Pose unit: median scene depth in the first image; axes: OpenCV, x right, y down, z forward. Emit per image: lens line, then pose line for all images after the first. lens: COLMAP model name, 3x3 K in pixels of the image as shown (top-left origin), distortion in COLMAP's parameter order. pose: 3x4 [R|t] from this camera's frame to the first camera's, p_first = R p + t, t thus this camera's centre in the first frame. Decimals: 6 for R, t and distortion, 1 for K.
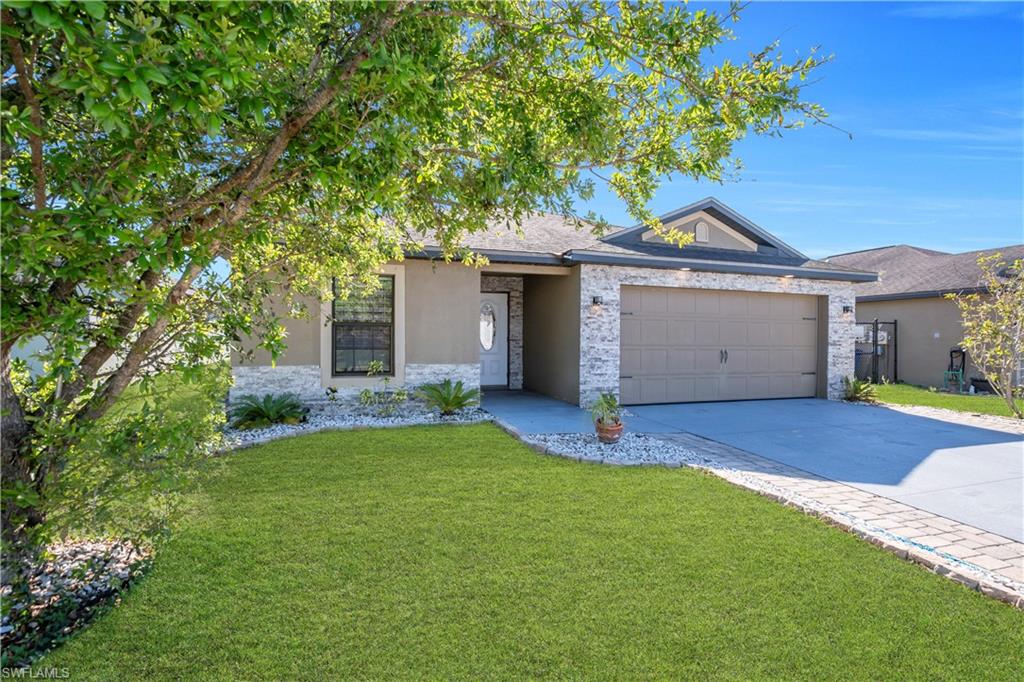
lens RADIAL K [[508.0, 0, 510.5], [0, 508.0, 346.5], [0, 0, 1]] dist [-0.039043, 0.000123]
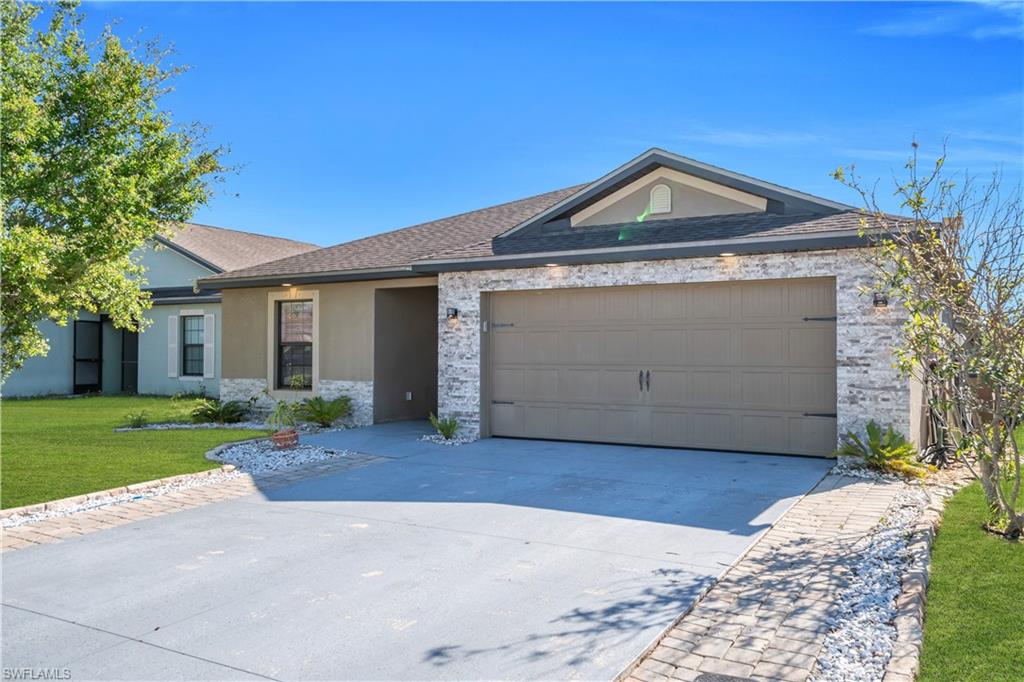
lens RADIAL K [[811.0, 0, 512.4], [0, 811.0, 343.2], [0, 0, 1]] dist [0.039089, 0.001857]
pose [[0.656972, -0.014736, -0.753771, 1.278849], [-0.005633, 0.999685, -0.024453, -0.003695], [0.753894, 0.020311, 0.656682, 0.149233]]
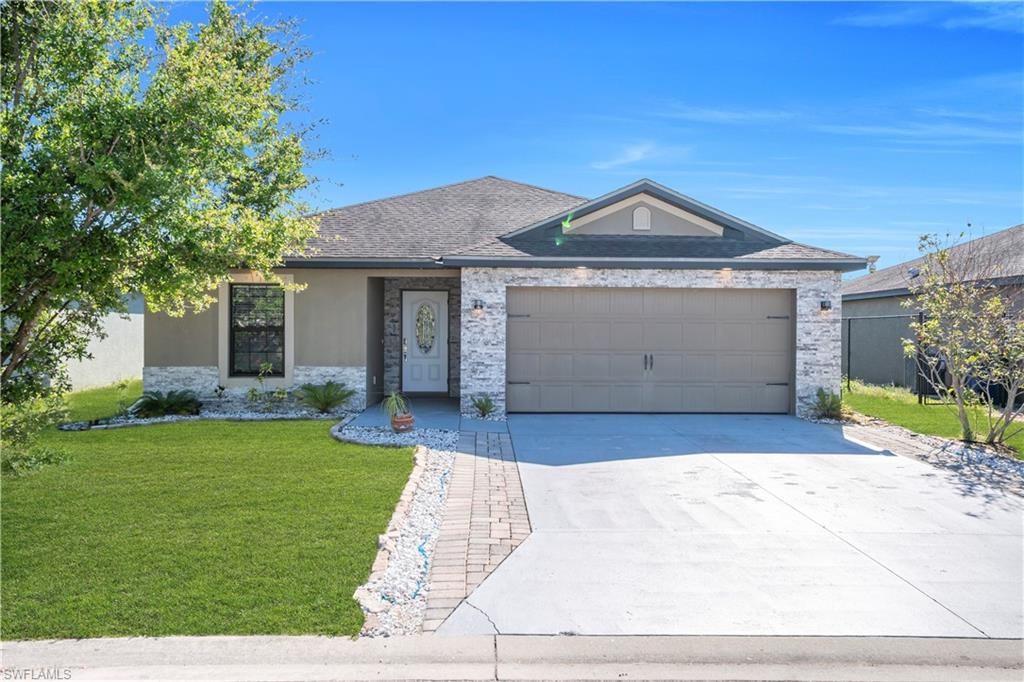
lens RADIAL K [[881.3, 0, 514.0], [0, 881.3, 344.4], [0, 0, 1]] dist [0.037710, 0.001465]
pose [[0.959153, 0.002351, -0.282879, 0.709034], [-0.002845, 0.999995, -0.001333, -0.009702], [0.282875, 0.002083, 0.959155, -0.612854]]
